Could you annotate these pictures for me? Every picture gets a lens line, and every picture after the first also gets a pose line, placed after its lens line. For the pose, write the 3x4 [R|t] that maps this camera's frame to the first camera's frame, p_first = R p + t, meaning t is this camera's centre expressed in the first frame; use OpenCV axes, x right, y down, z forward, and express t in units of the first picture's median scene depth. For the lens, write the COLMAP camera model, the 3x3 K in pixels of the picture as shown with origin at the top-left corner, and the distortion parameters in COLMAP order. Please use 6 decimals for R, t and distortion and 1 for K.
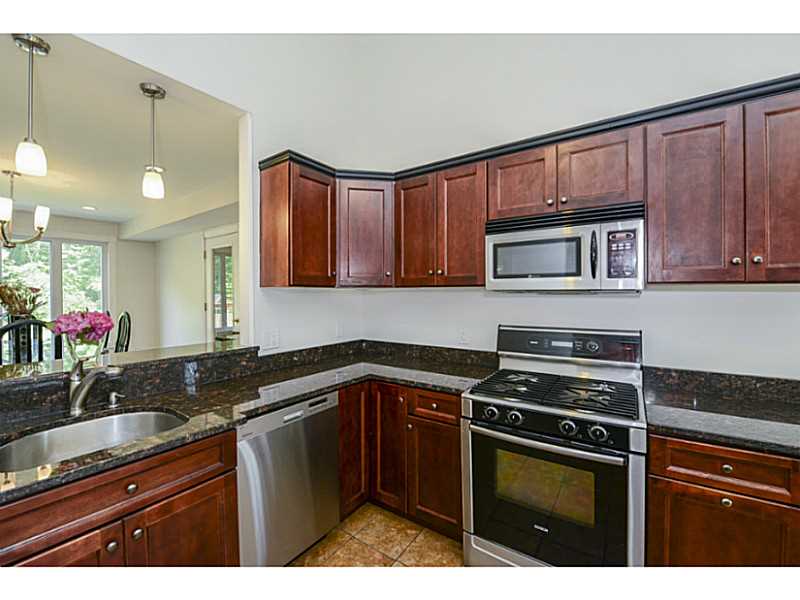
lens RADIAL K [[337.1, 0, 401.3], [0, 337.1, 294.9], [0, 0, 1]] dist [-0.013111, -0.000656]
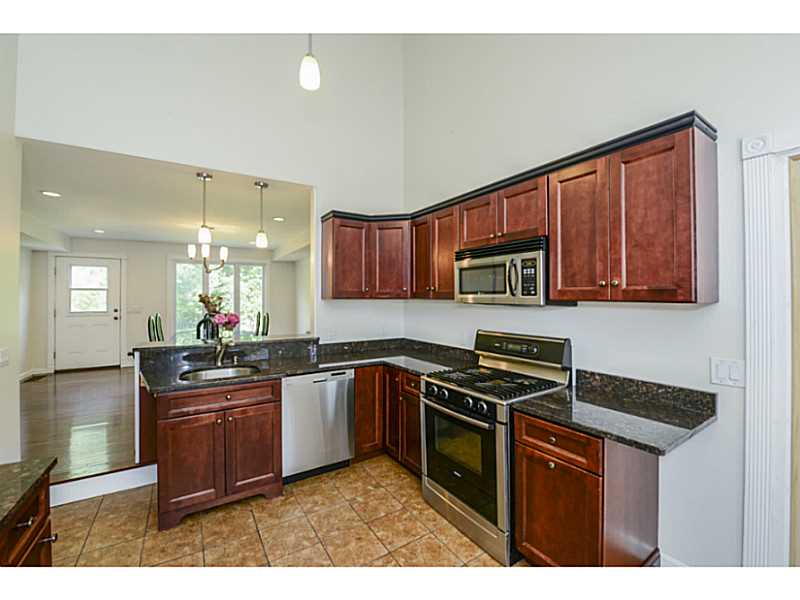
lens RADIAL K [[337.1, 0, 401.3], [0, 337.1, 294.9], [0, 0, 1]] dist [-0.013111, -0.000656]
pose [[0.923256, 0.000804, -0.384184, 0.580098], [-0.005507, 0.999923, -0.011140, -0.030311], [0.384145, 0.012401, 0.923189, -0.315899]]
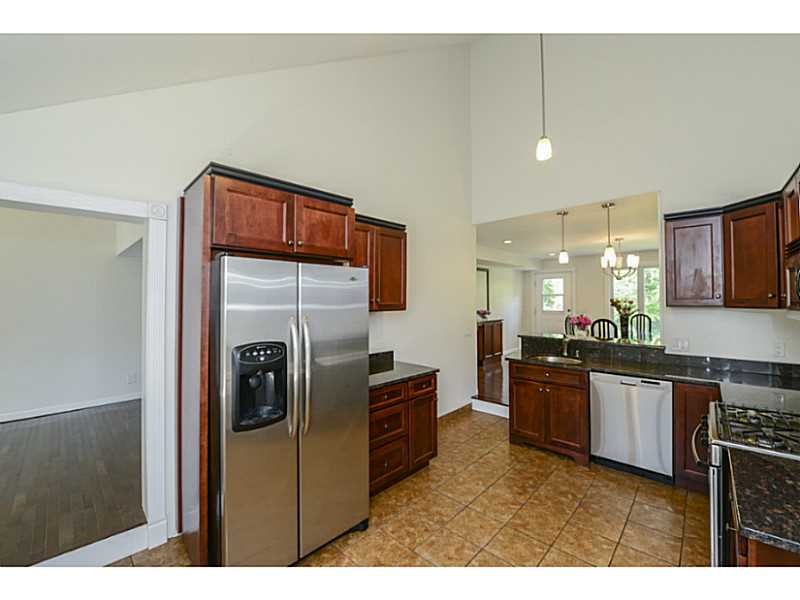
lens RADIAL K [[337.1, 0, 401.3], [0, 337.1, 294.9], [0, 0, 1]] dist [-0.013111, -0.000656]
pose [[-0.138752, -0.006483, -0.990306, 1.354114], [-0.003301, 0.999976, -0.006084, -0.069236], [0.990322, 0.002425, -0.138770, 0.059633]]
